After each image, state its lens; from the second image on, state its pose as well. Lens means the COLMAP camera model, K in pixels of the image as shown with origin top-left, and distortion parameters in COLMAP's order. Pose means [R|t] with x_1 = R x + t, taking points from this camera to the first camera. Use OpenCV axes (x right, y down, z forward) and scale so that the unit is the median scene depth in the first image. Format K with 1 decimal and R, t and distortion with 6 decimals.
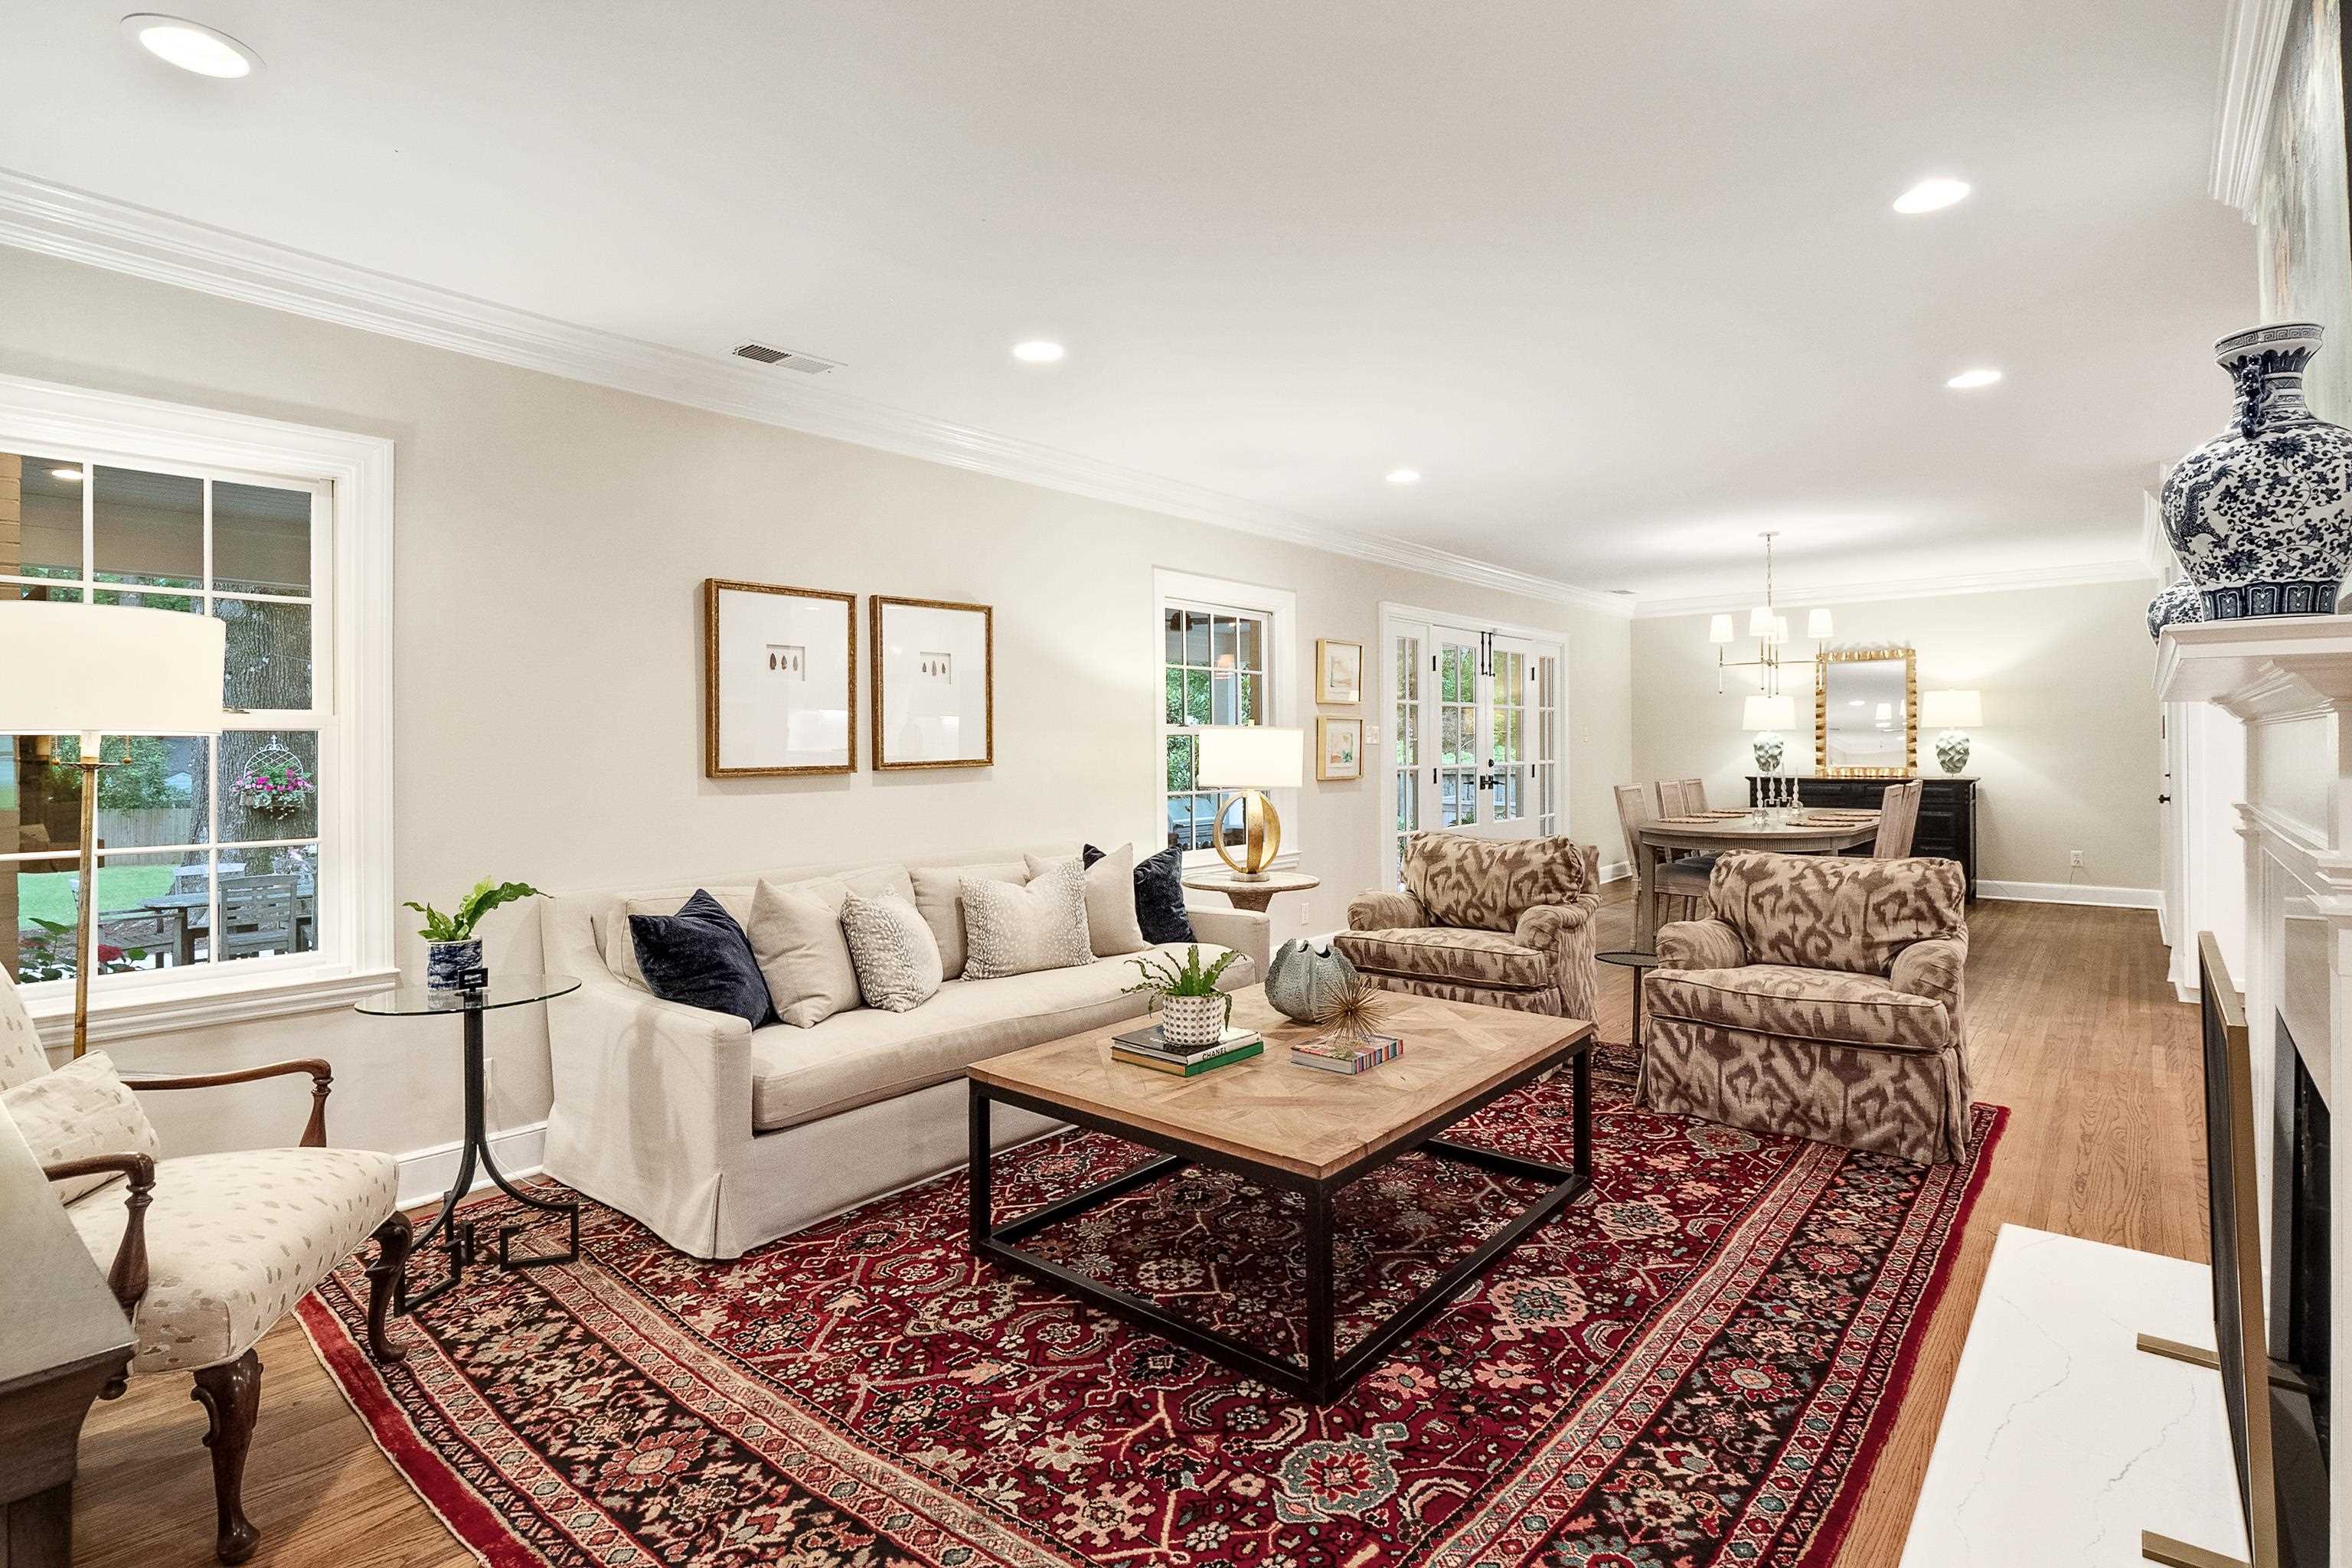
lens RADIAL K [[1134.8, 0, 1175.8], [0, 1134.8, 749.3], [0, 0, 1]] dist [0.001674, -0.007194]
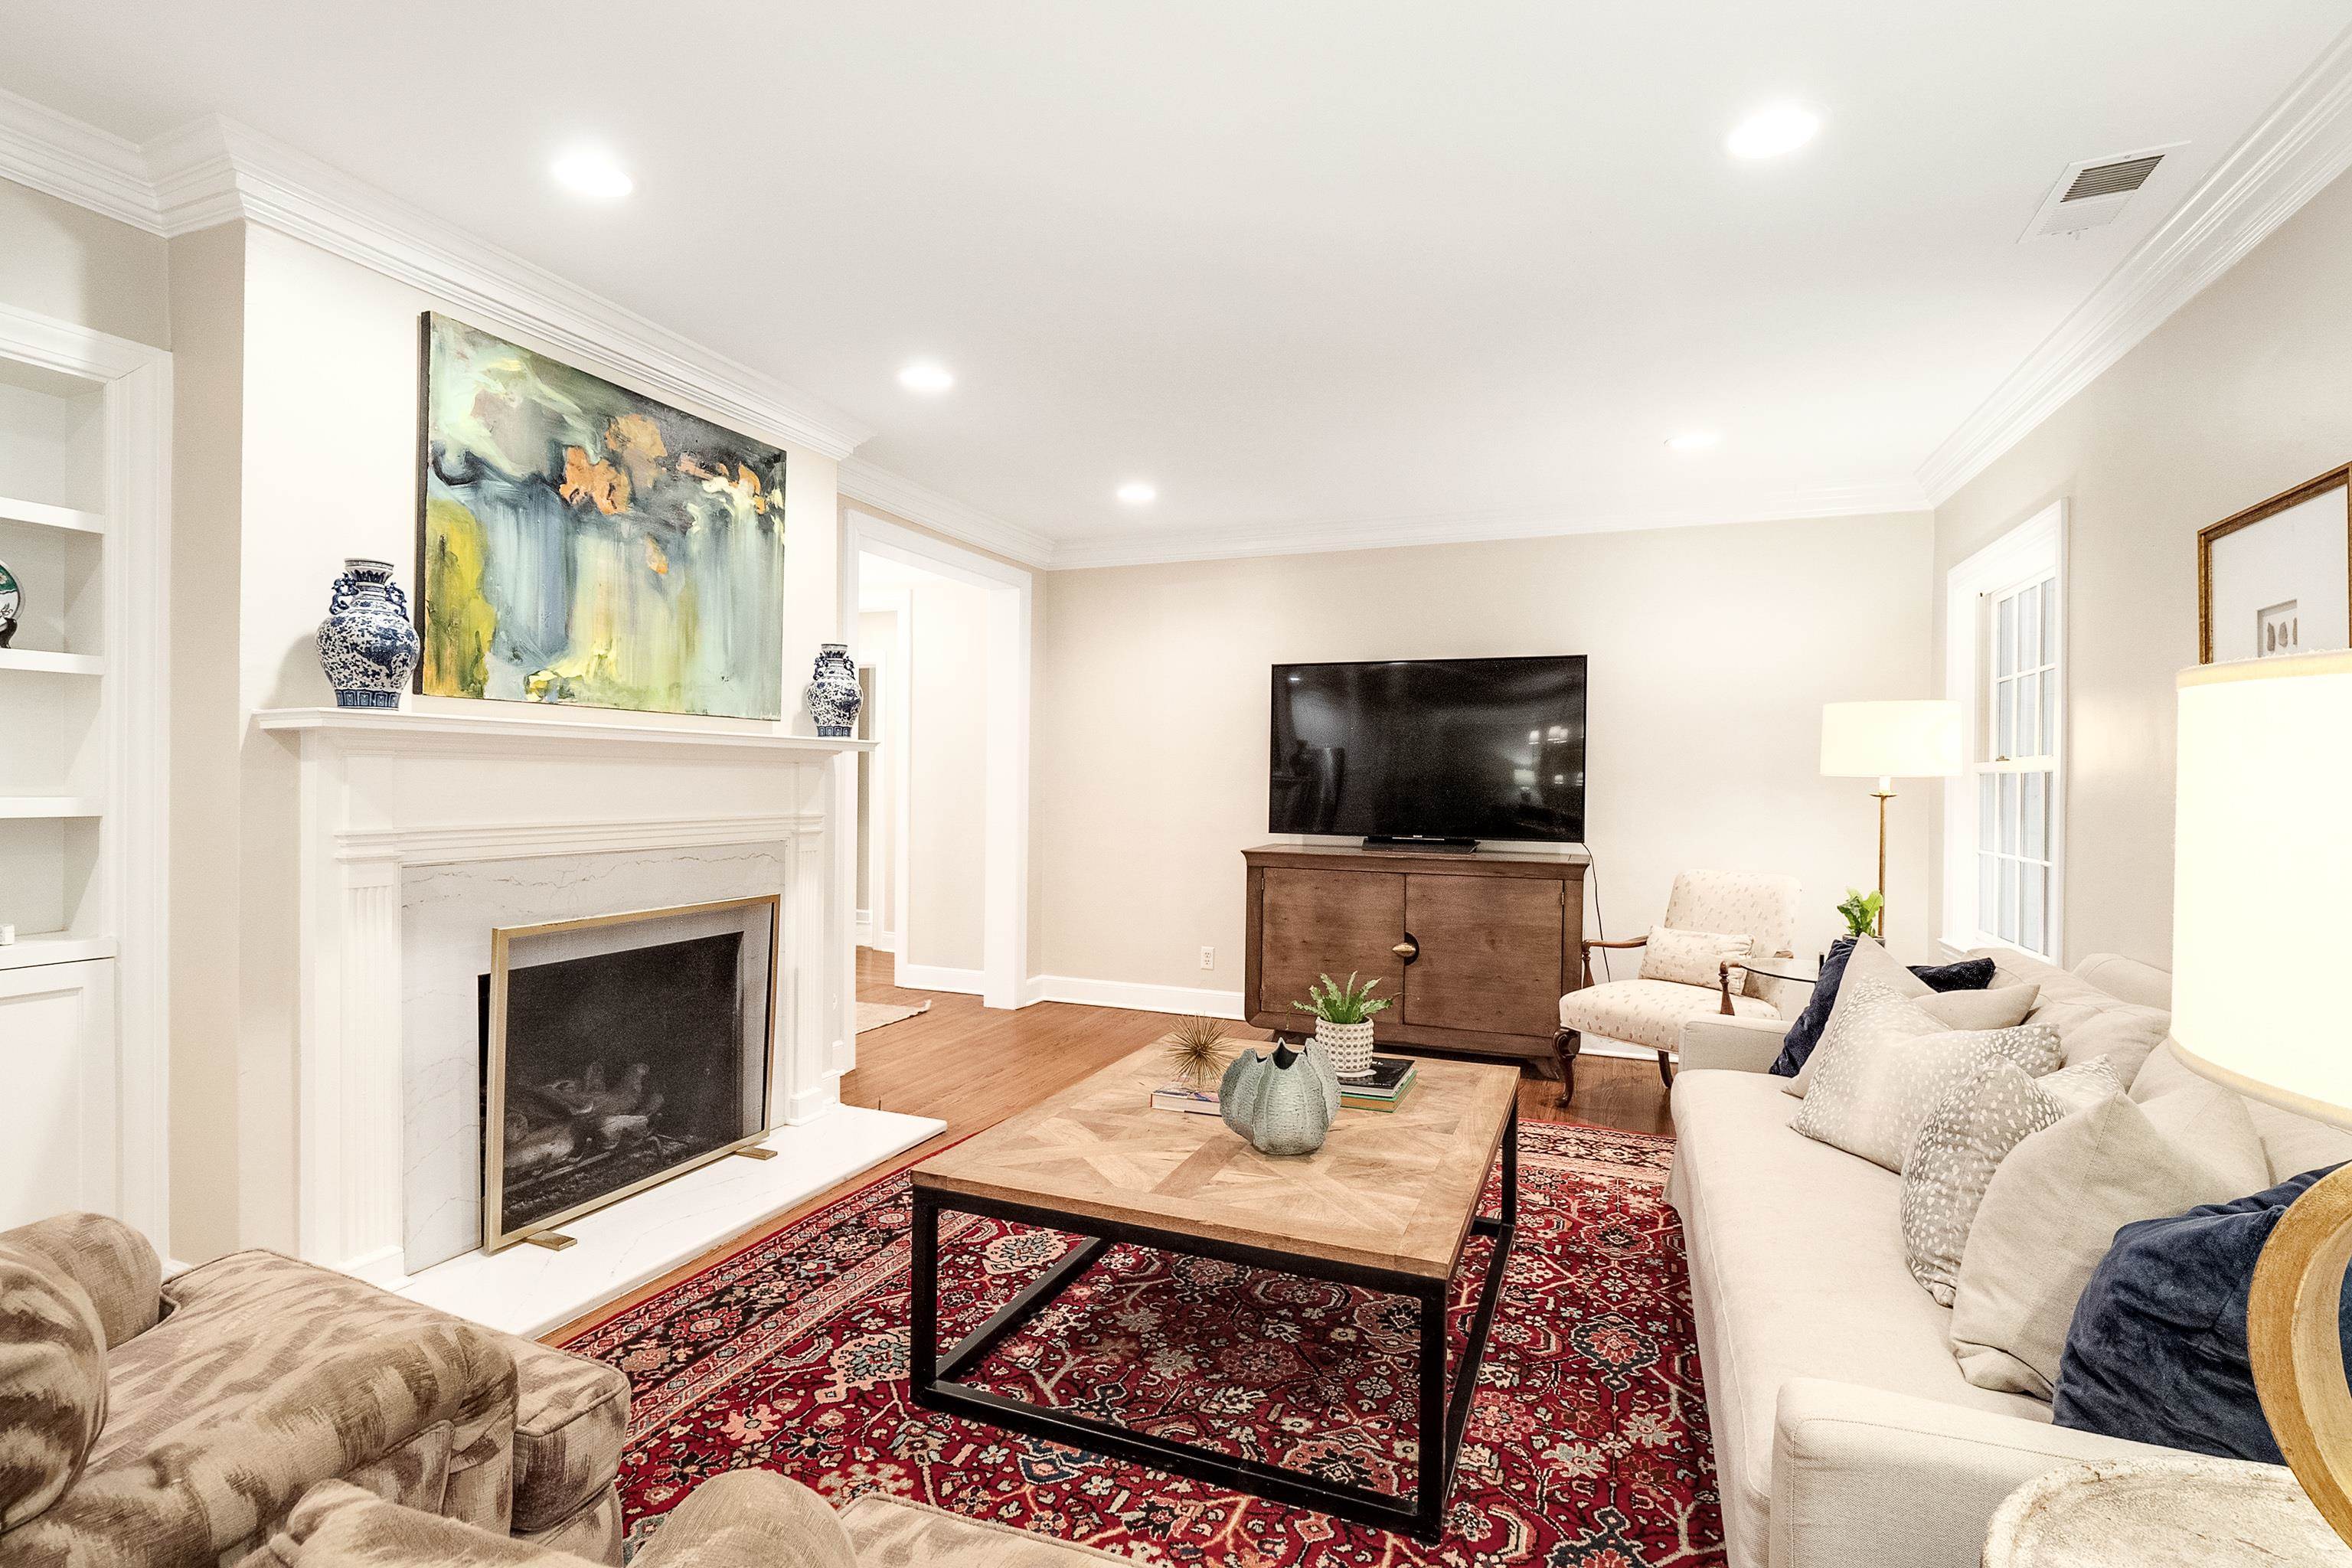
lens RADIAL K [[1134.8, 0, 1175.8], [0, 1134.8, 749.3], [0, 0, 1]] dist [0.001674, -0.007194]
pose [[-0.947644, -0.014673, -0.318992, 0.206731], [-0.007872, 0.999714, -0.022600, -0.002860], [0.319232, -0.018905, -0.947488, 0.811565]]
